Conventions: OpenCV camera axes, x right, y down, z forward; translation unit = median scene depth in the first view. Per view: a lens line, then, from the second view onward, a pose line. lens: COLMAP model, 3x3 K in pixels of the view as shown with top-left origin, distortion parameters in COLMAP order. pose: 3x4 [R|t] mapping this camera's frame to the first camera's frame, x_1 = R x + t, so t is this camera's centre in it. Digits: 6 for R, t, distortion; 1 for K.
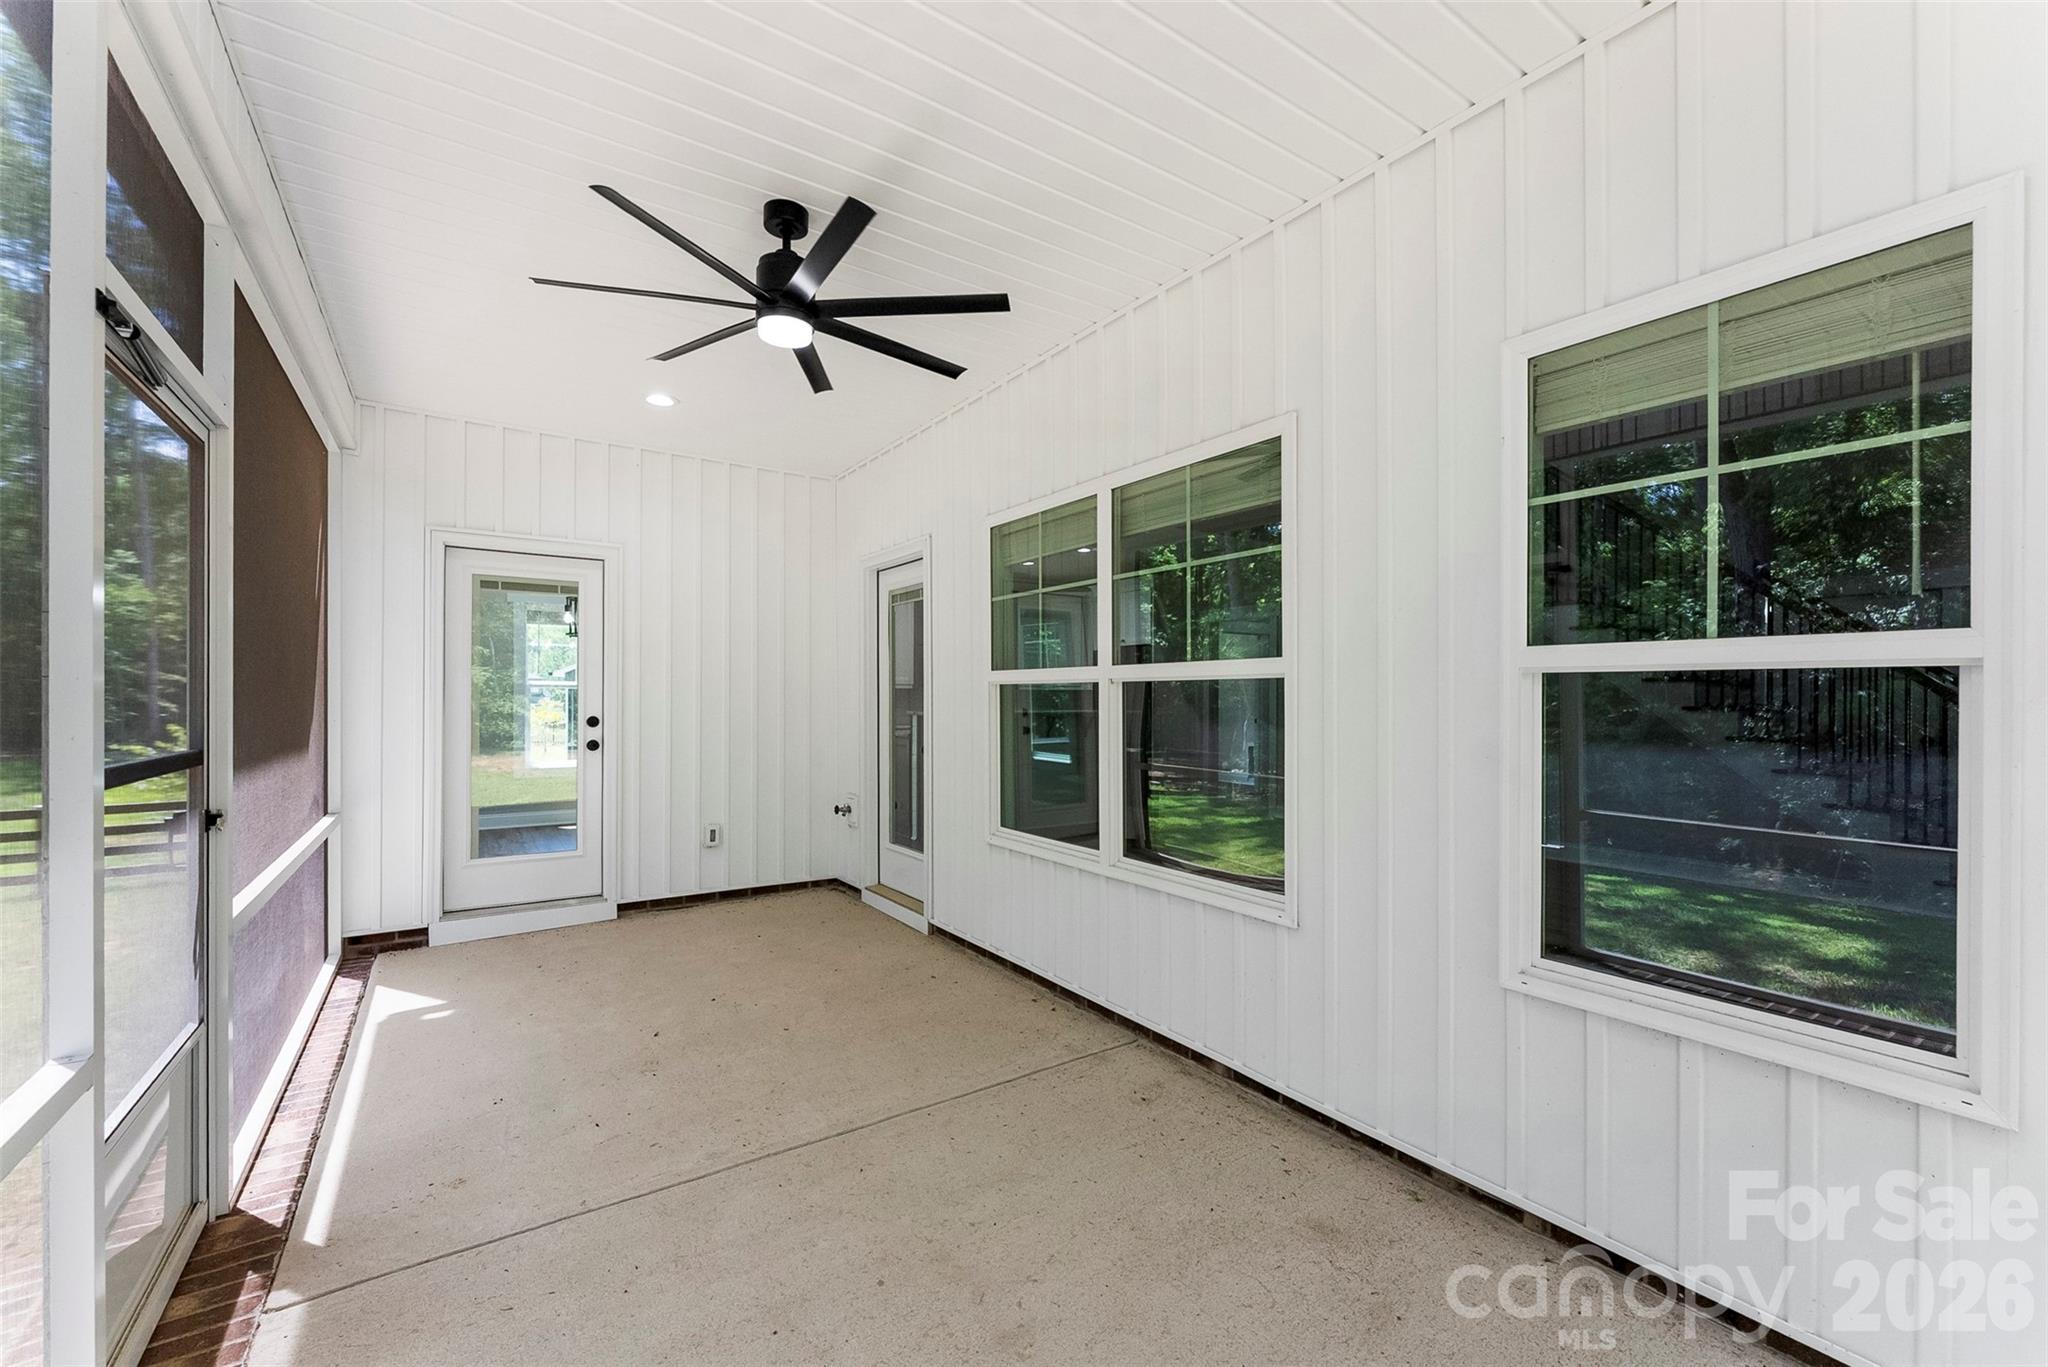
lens RADIAL K [[843.6, 0, 1026.3], [0, 843.6, 693.1], [0, 0, 1]] dist [0.000236, 0.000095]
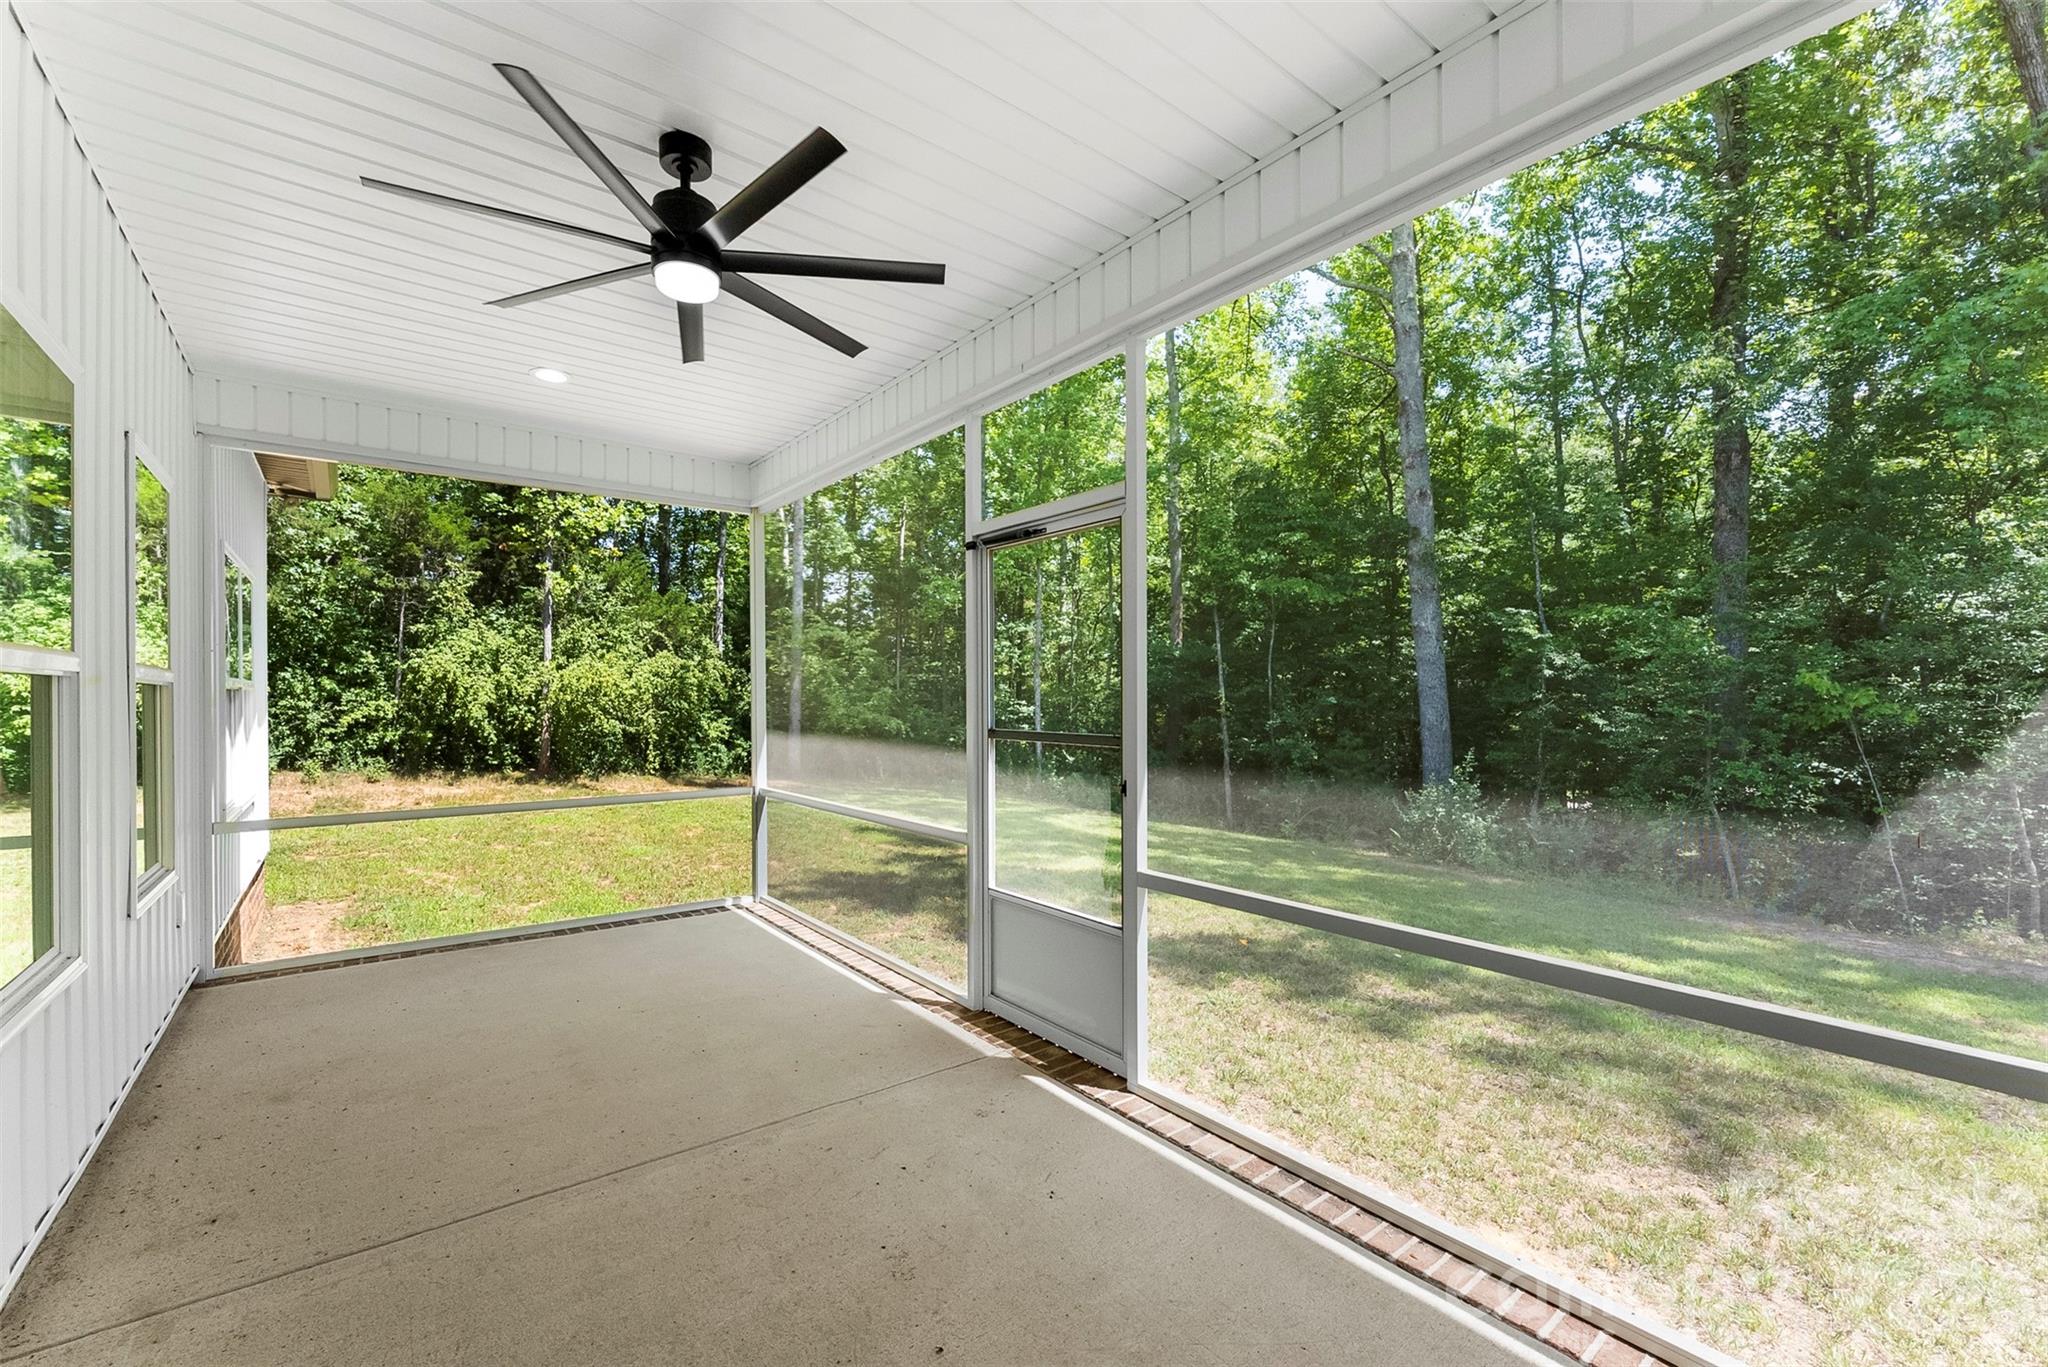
lens RADIAL K [[843.6, 0, 1023.1], [0, 843.6, 696.7], [0, 0, 1]] dist [0.000236, 0.000095]
pose [[-0.997525, -0.000345, -0.070318, -0.678604], [0.000183, 0.999972, -0.007513, 0.012690], [0.070318, -0.007507, -0.997496, 2.274079]]
